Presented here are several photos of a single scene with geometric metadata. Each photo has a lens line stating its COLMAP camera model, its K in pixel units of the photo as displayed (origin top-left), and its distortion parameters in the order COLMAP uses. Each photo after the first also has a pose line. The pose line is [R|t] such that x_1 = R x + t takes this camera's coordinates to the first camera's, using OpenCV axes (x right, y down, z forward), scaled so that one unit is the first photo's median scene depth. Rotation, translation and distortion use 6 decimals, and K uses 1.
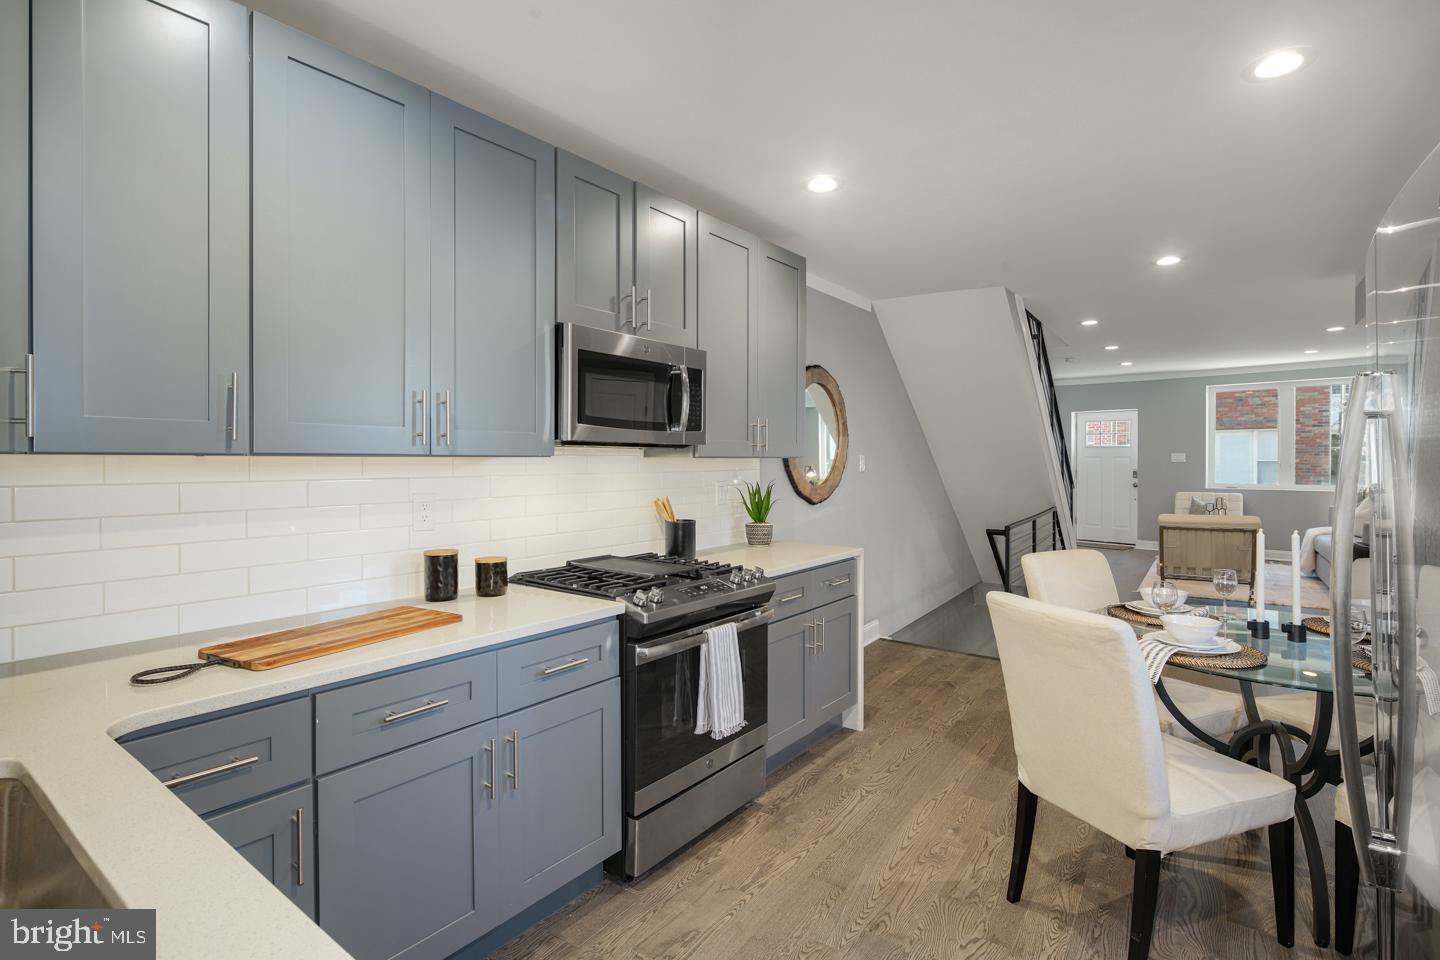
lens RADIAL K [[725.3, 0, 727.4], [0, 725.3, 467.4], [0, 0, 1]] dist [-0.003690, -0.000888]
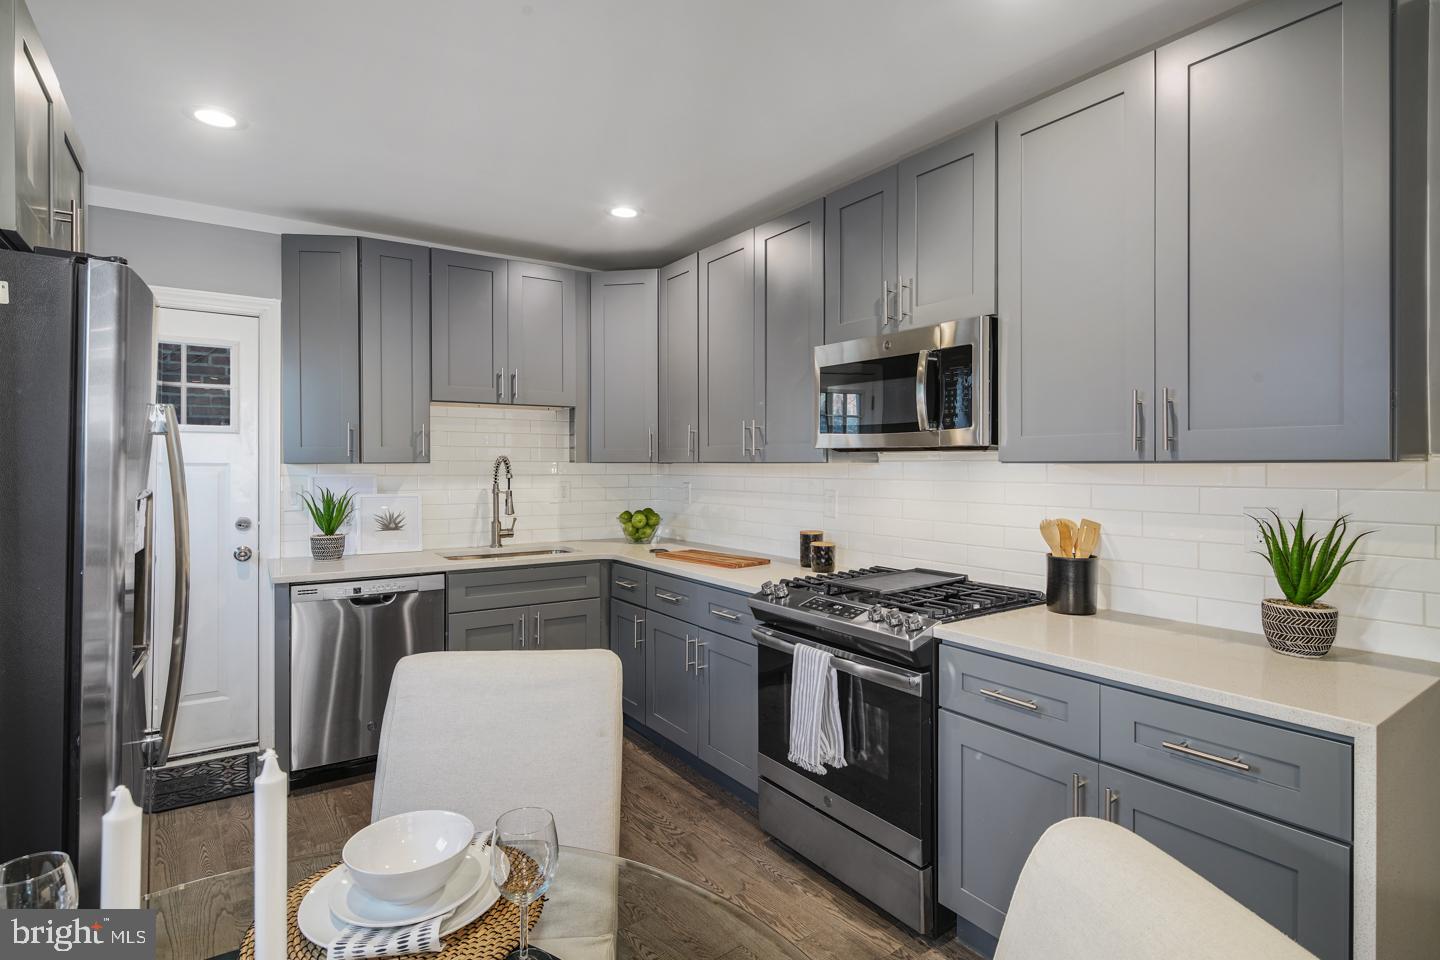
lens RADIAL K [[725.3, 0, 727.4], [0, 725.3, 467.4], [0, 0, 1]] dist [-0.003690, -0.000888]
pose [[-0.329273, 0.008065, -0.944200, 0.836351], [-0.004977, 0.999935, 0.010276, -0.017131], [0.944222, 0.008083, -0.329211, 1.132083]]
